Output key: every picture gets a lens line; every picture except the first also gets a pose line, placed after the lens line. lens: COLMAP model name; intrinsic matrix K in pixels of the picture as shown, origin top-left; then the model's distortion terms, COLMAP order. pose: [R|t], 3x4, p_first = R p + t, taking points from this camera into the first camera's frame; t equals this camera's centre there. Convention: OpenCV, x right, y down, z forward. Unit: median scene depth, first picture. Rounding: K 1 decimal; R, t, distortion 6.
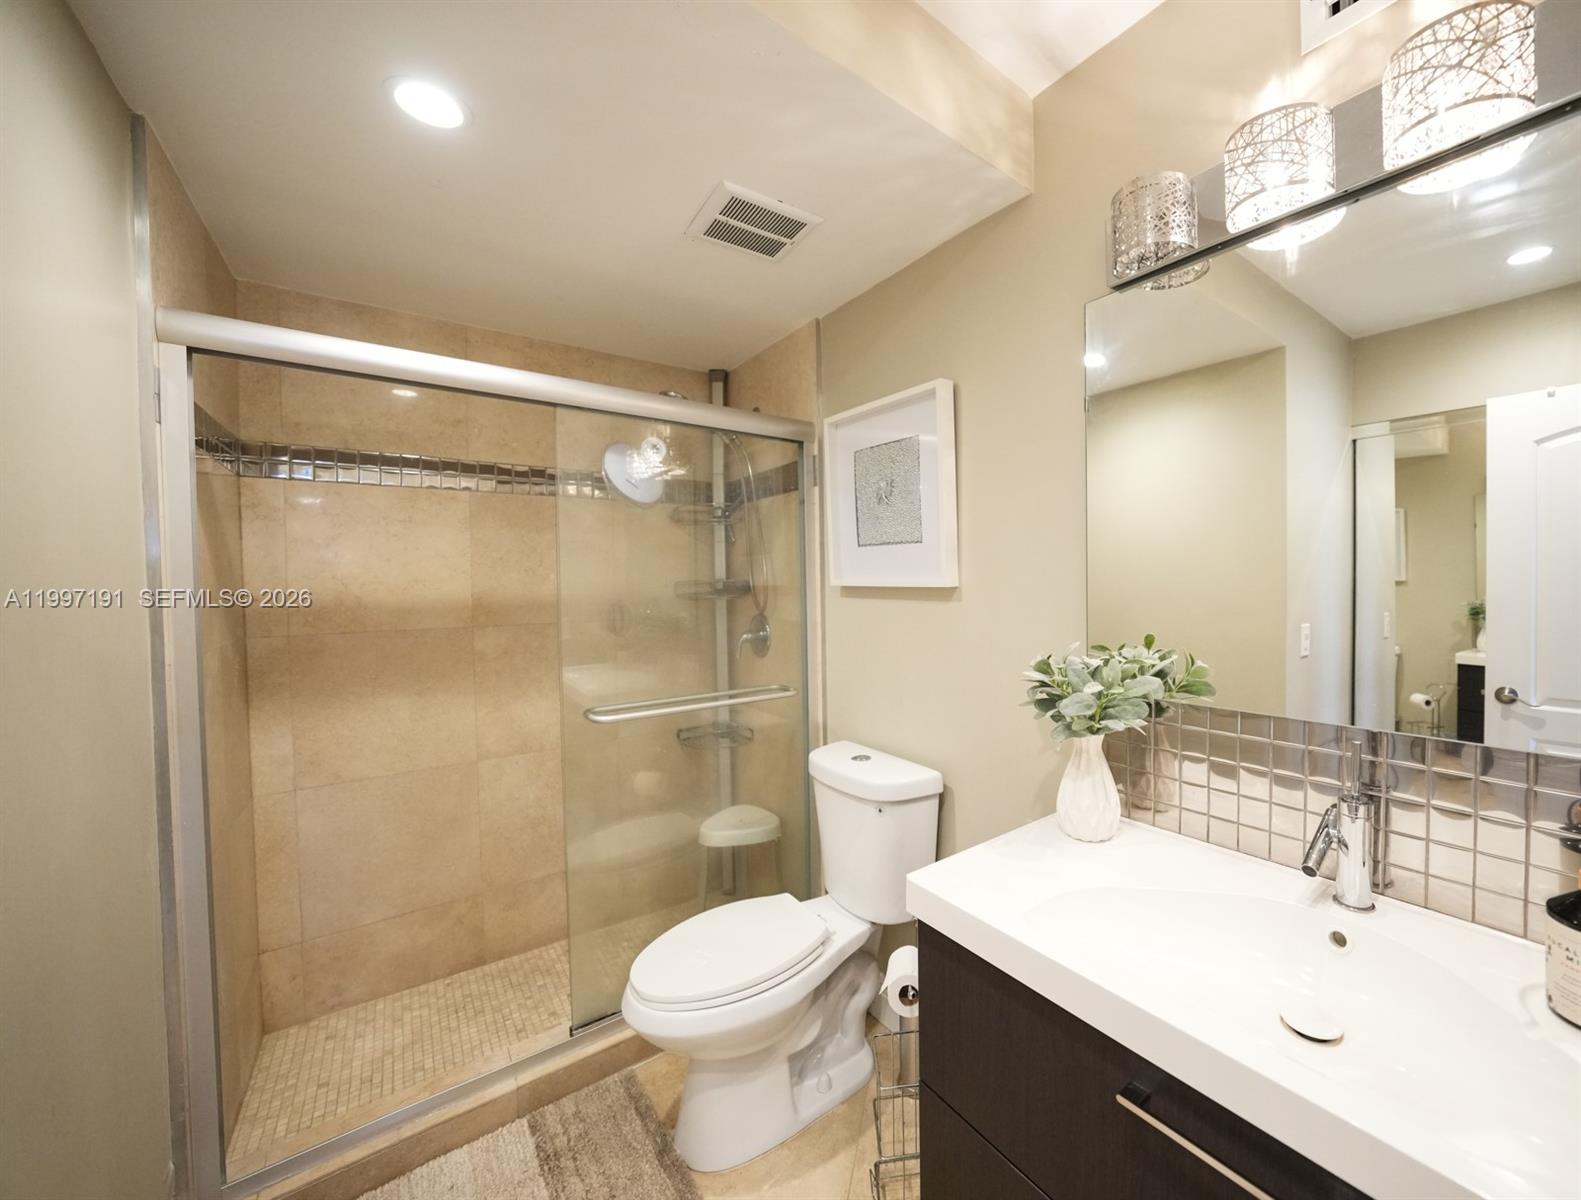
lens RADIAL K [[614.8, 0, 902.6], [0, 614.8, 593.5], [0, 0, 1]] dist [-0.010508, 0.000318]
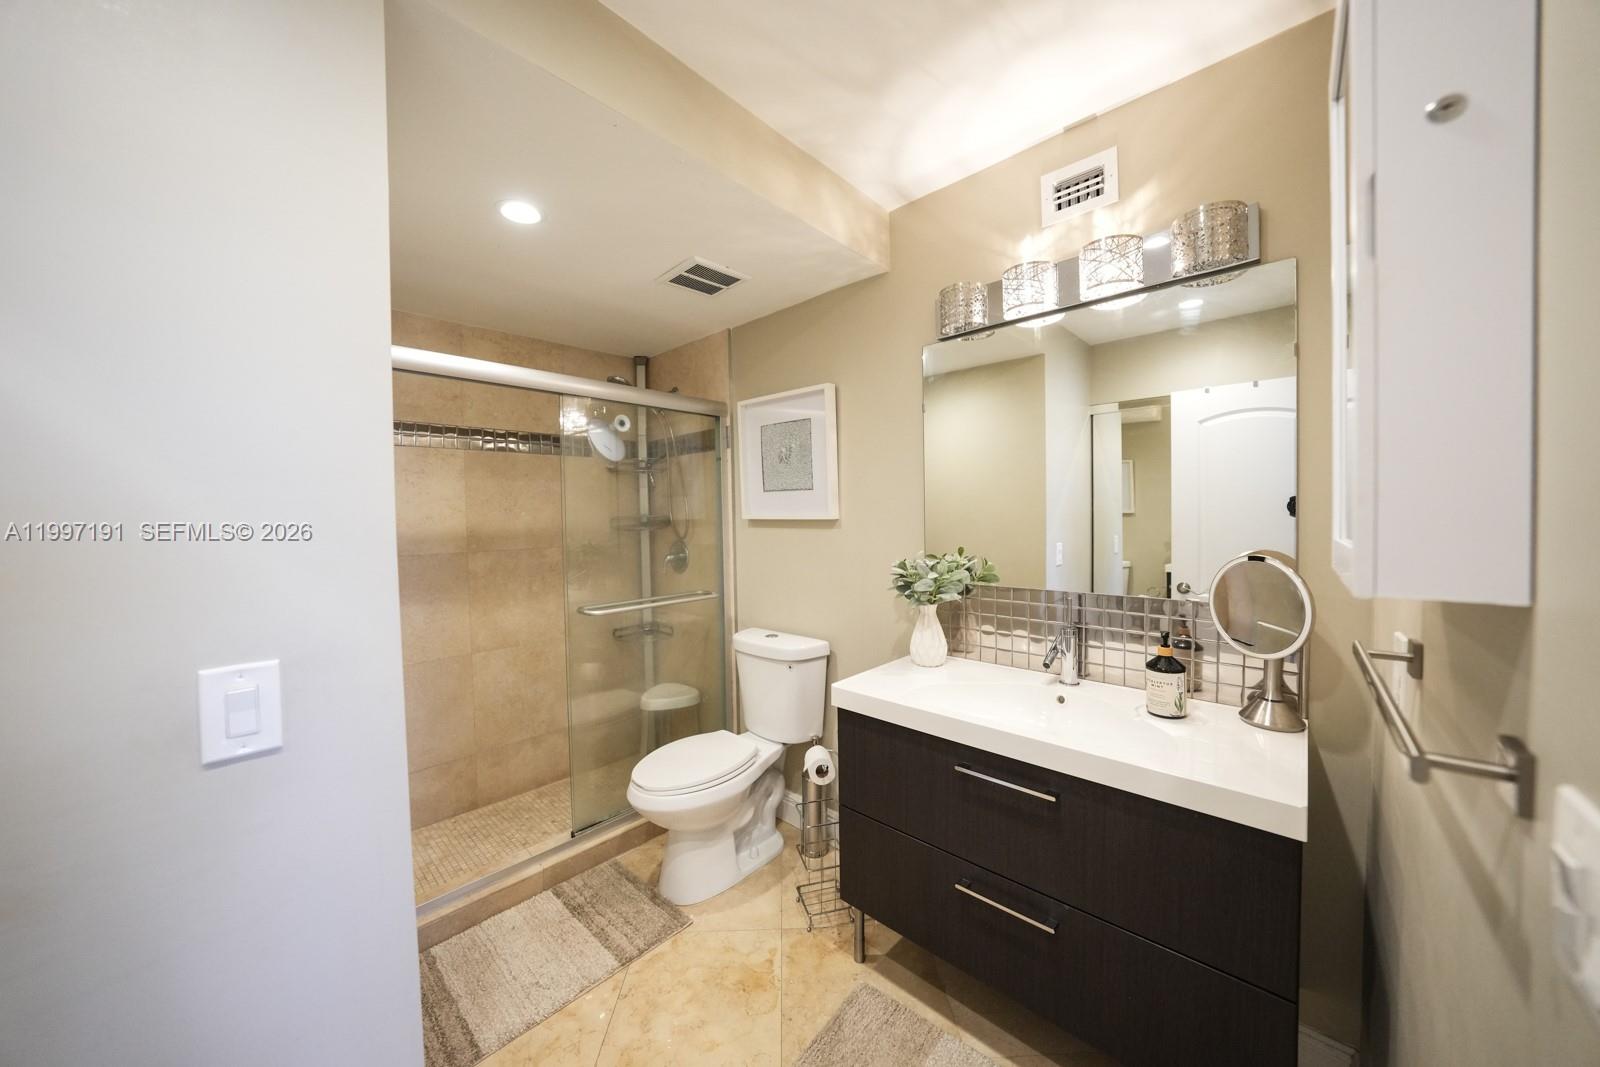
lens RADIAL K [[551.1, 0, 801.2], [0, 551.1, 527.4], [0, 0, 1]] dist [-0.000993, -0.000088]
pose [[0.992345, -0.009244, 0.123146, -0.167726], [0.009059, 0.999957, 0.002058, 0.006403], [-0.123160, -0.000926, 0.992386, -0.338706]]
